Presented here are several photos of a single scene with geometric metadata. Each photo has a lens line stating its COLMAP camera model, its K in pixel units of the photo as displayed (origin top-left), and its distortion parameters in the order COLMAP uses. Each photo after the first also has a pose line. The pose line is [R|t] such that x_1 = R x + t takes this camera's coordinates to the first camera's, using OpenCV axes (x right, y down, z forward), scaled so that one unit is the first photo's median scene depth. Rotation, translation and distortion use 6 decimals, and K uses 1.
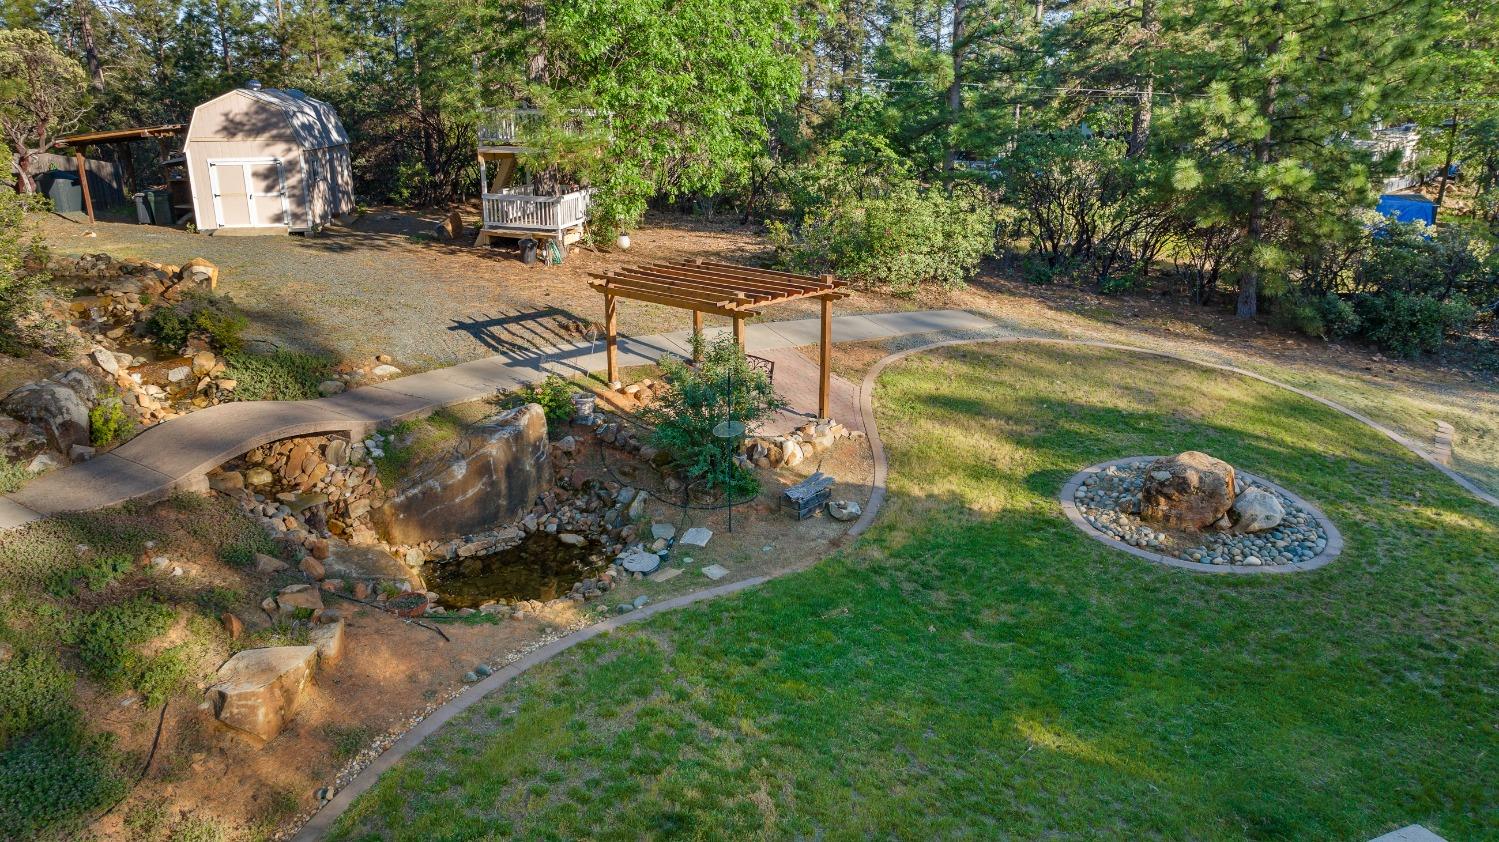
lens RADIAL K [[1047.7, 0, 745.0], [0, 1047.7, 415.6], [0, 0, 1]] dist [-0.027938, 0.025026]
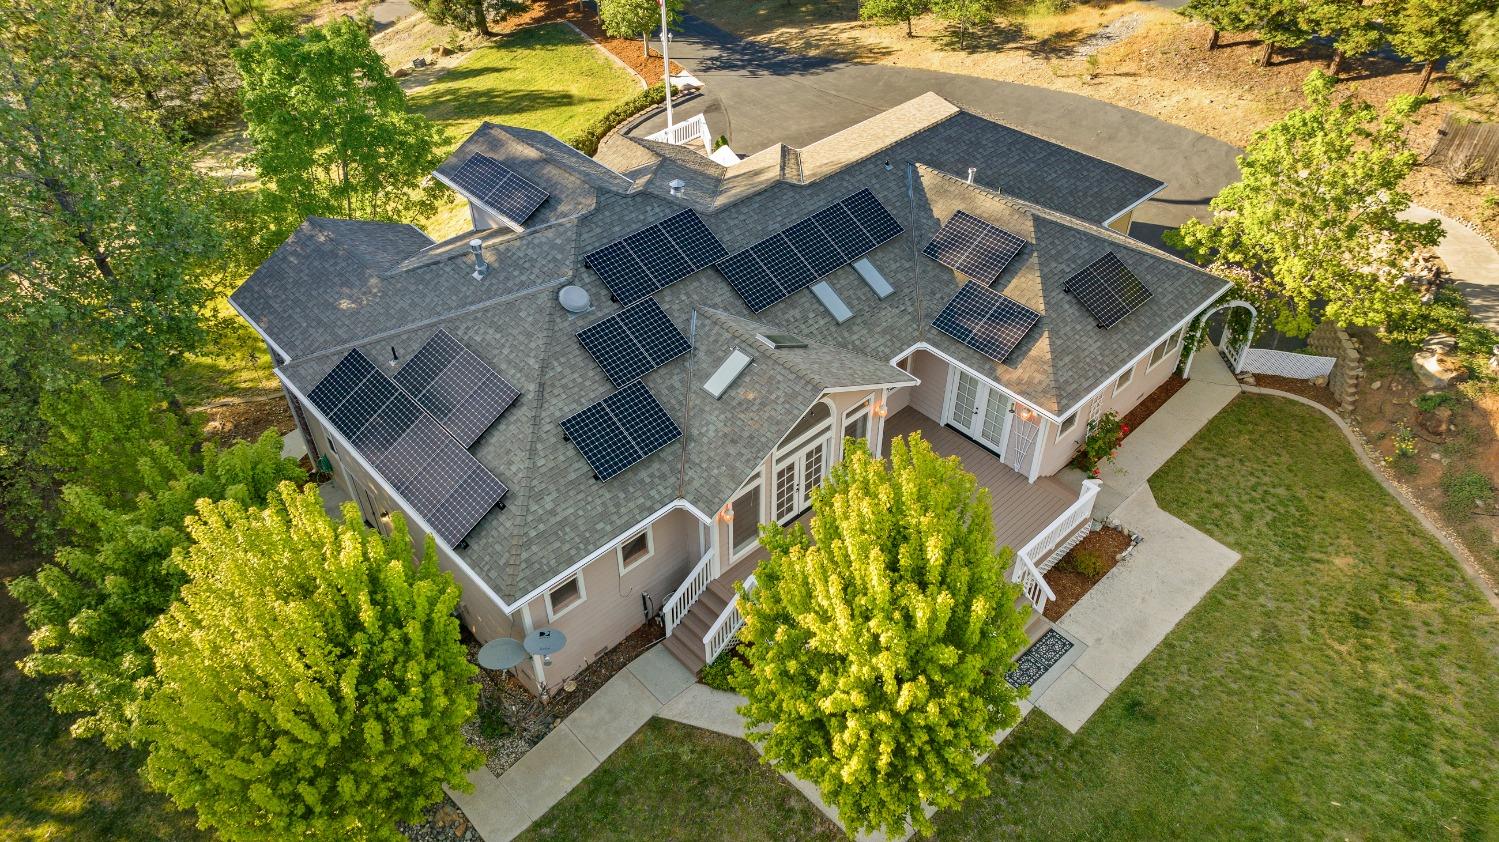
lens RADIAL K [[1047.7, 0, 756.2], [0, 1047.7, 415.3], [0, 0, 1]] dist [-0.027938, 0.025026]
pose [[-0.944986, 0.223144, -0.239180, 0.920988], [-0.083301, 0.542925, 0.835640, -0.935614], [0.316325, 0.809592, -0.494469, 0.756478]]
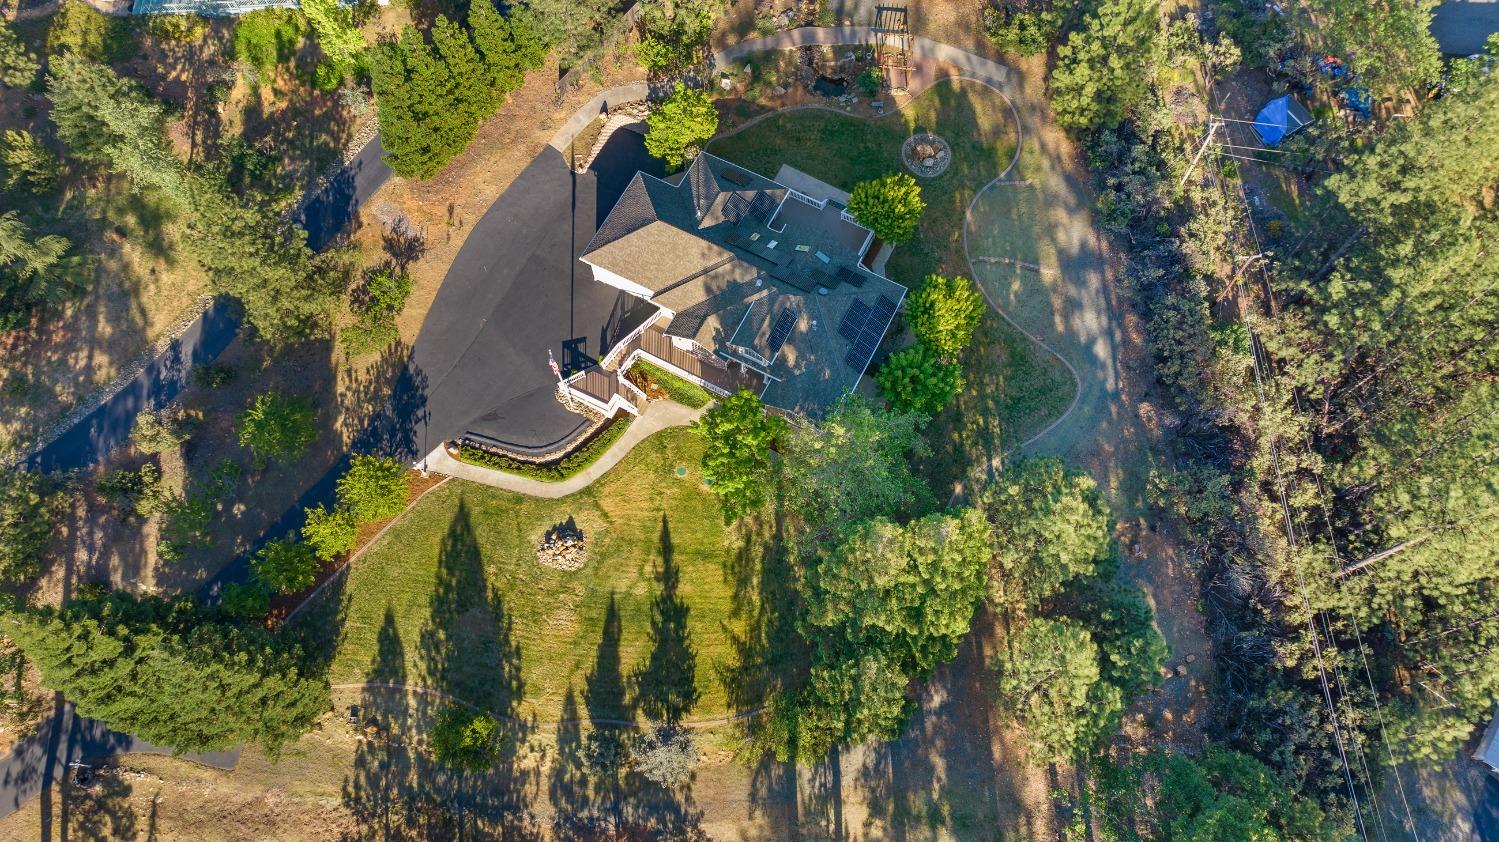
lens RADIAL K [[1047.7, 0, 749.3], [0, 1047.7, 418.7], [0, 0, 1]] dist [-0.027938, 0.025026]
pose [[0.615348, 0.726731, -0.305301, 2.297064], [-0.225214, 0.533257, 0.815423, -3.066681], [0.755398, -0.433011, 0.491809, -2.631427]]
